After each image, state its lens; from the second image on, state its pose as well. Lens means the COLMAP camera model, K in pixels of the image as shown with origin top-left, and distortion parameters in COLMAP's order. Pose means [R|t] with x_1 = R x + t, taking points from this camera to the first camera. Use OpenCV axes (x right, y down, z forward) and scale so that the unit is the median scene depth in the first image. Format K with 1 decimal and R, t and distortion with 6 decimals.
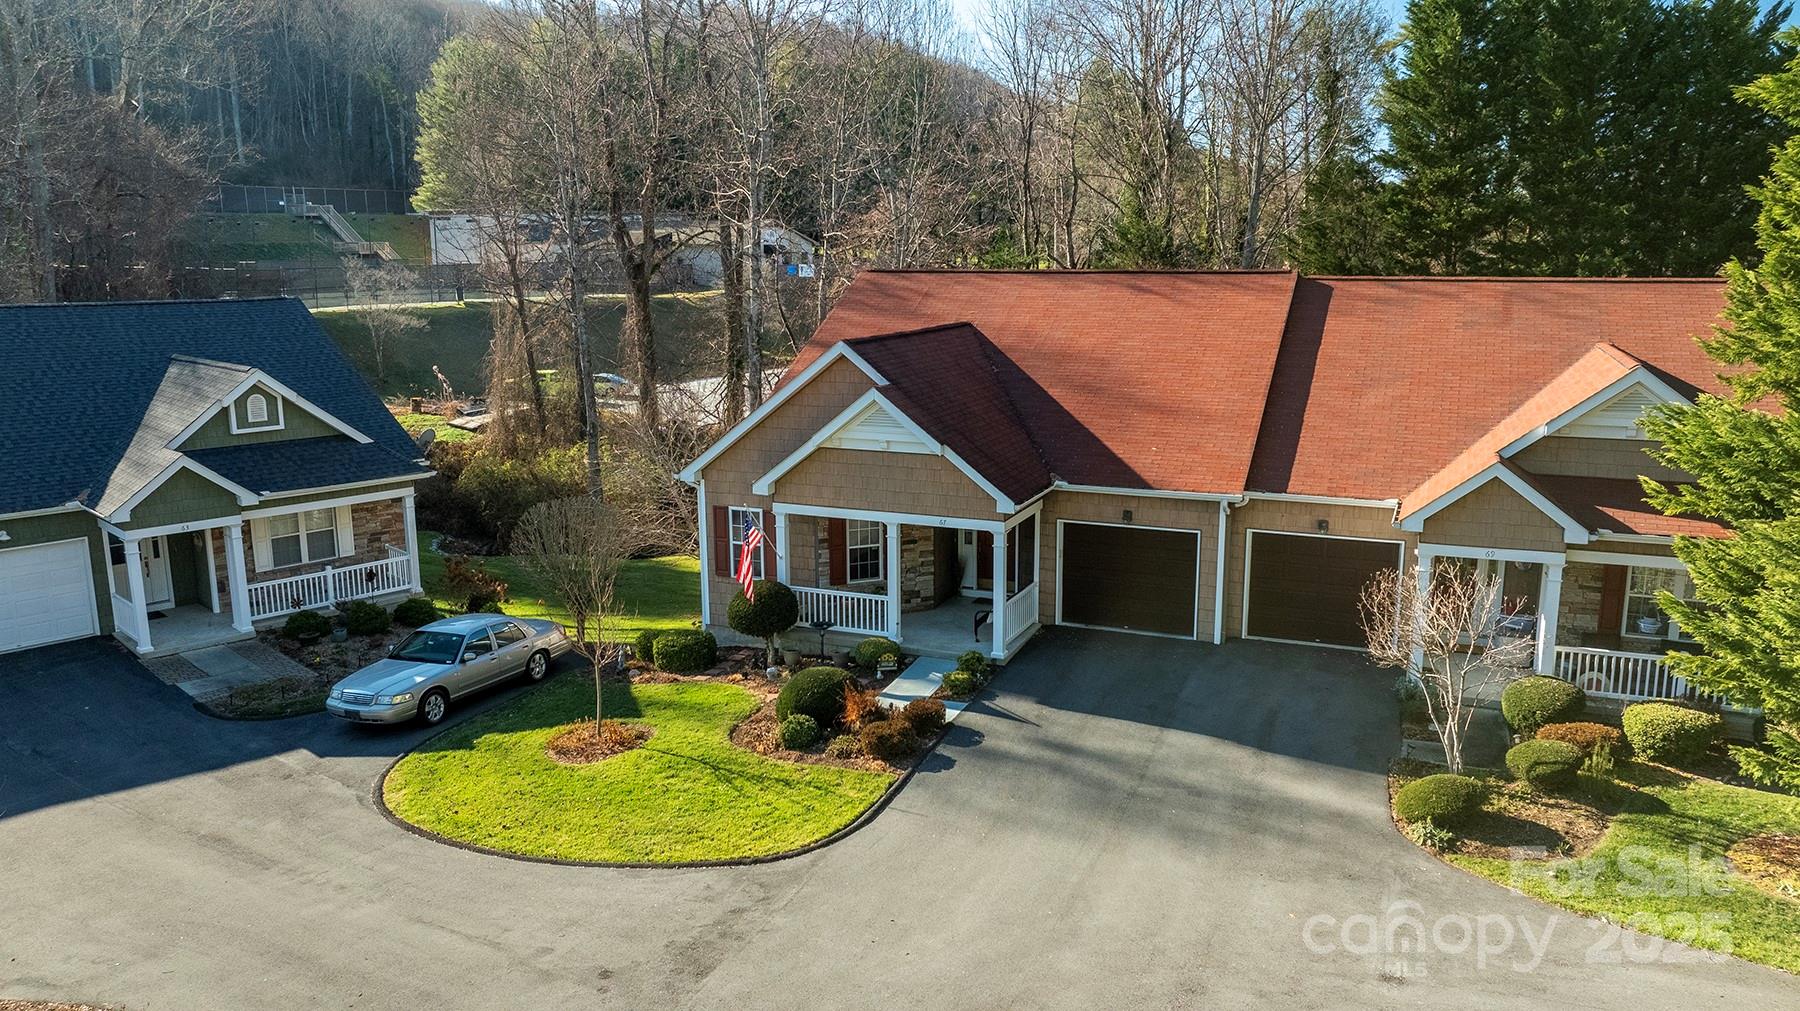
lens RADIAL K [[1252.4, 0, 903.0], [0, 1252.4, 497.4], [0, 0, 1]] dist [-0.035583, -0.000232]
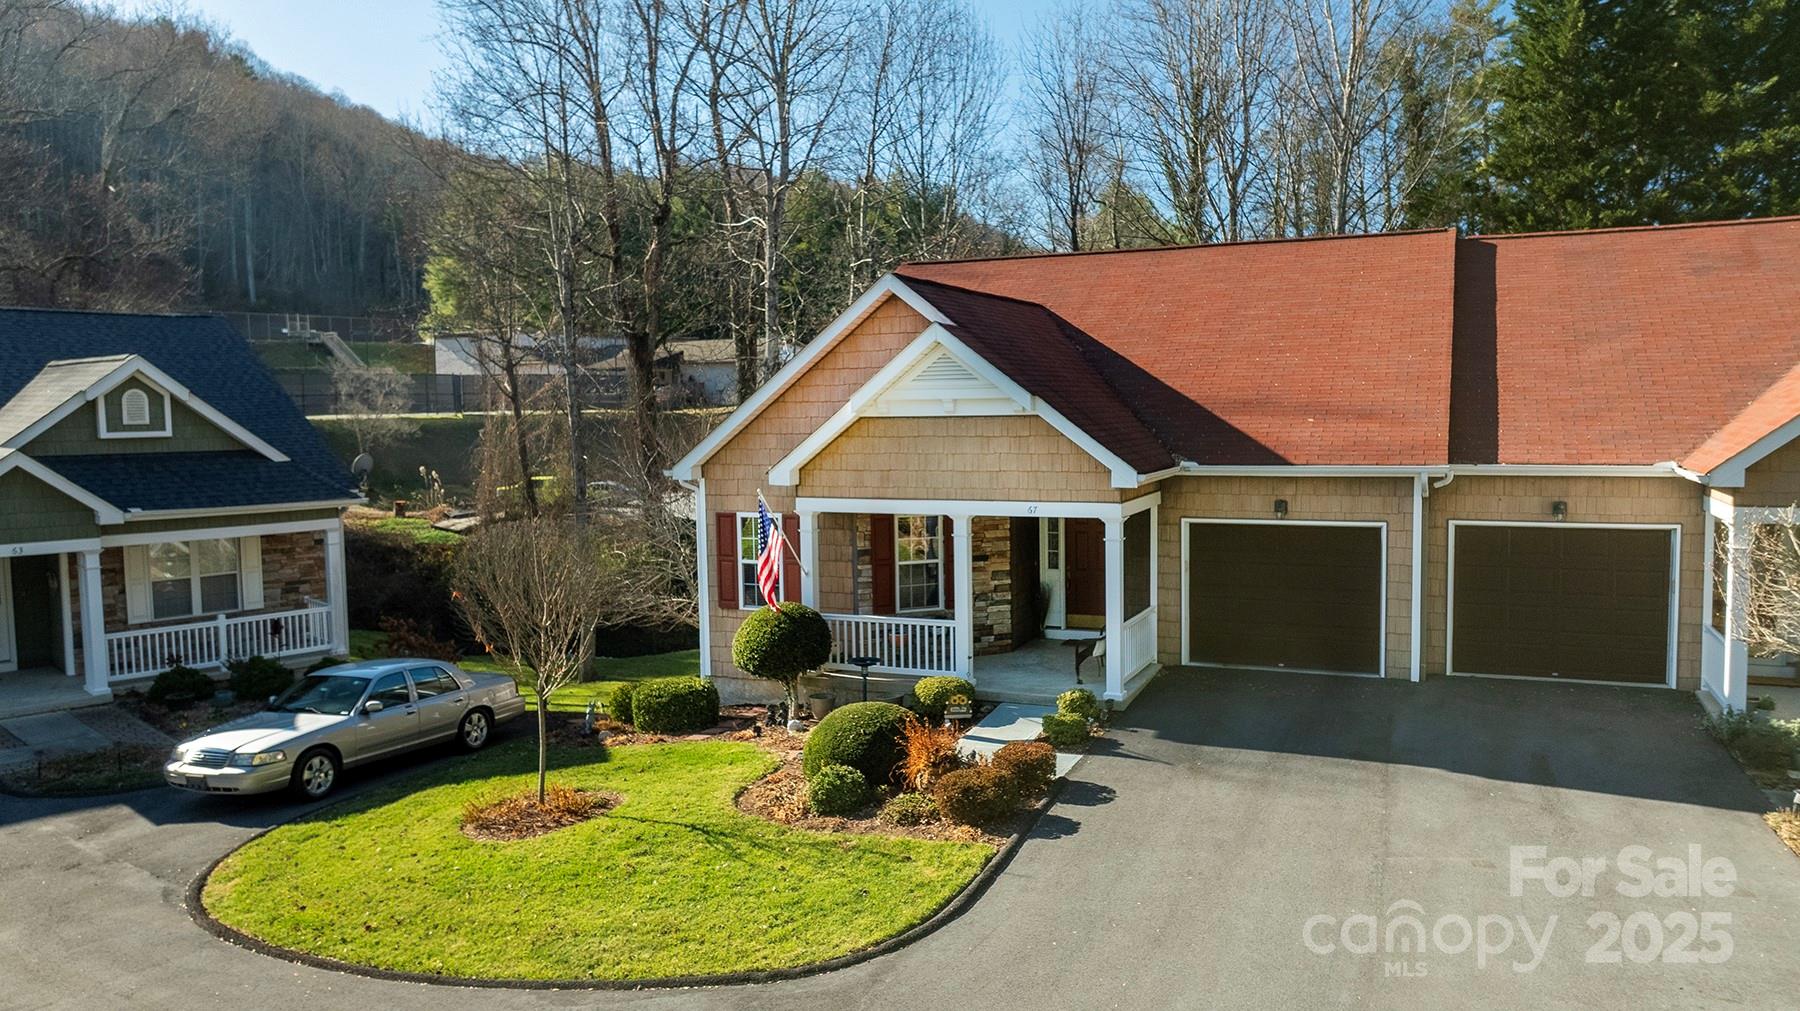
lens RADIAL K [[1249.3, 0, 900.0], [0, 1249.3, 505.5], [0, 0, 1]] dist [-0.052756, 0.046177]
pose [[0.999885, -0.010048, -0.011326, -0.034829], [0.008626, 0.992822, -0.119289, 0.098074], [0.012443, 0.119178, 0.992795, 0.274166]]
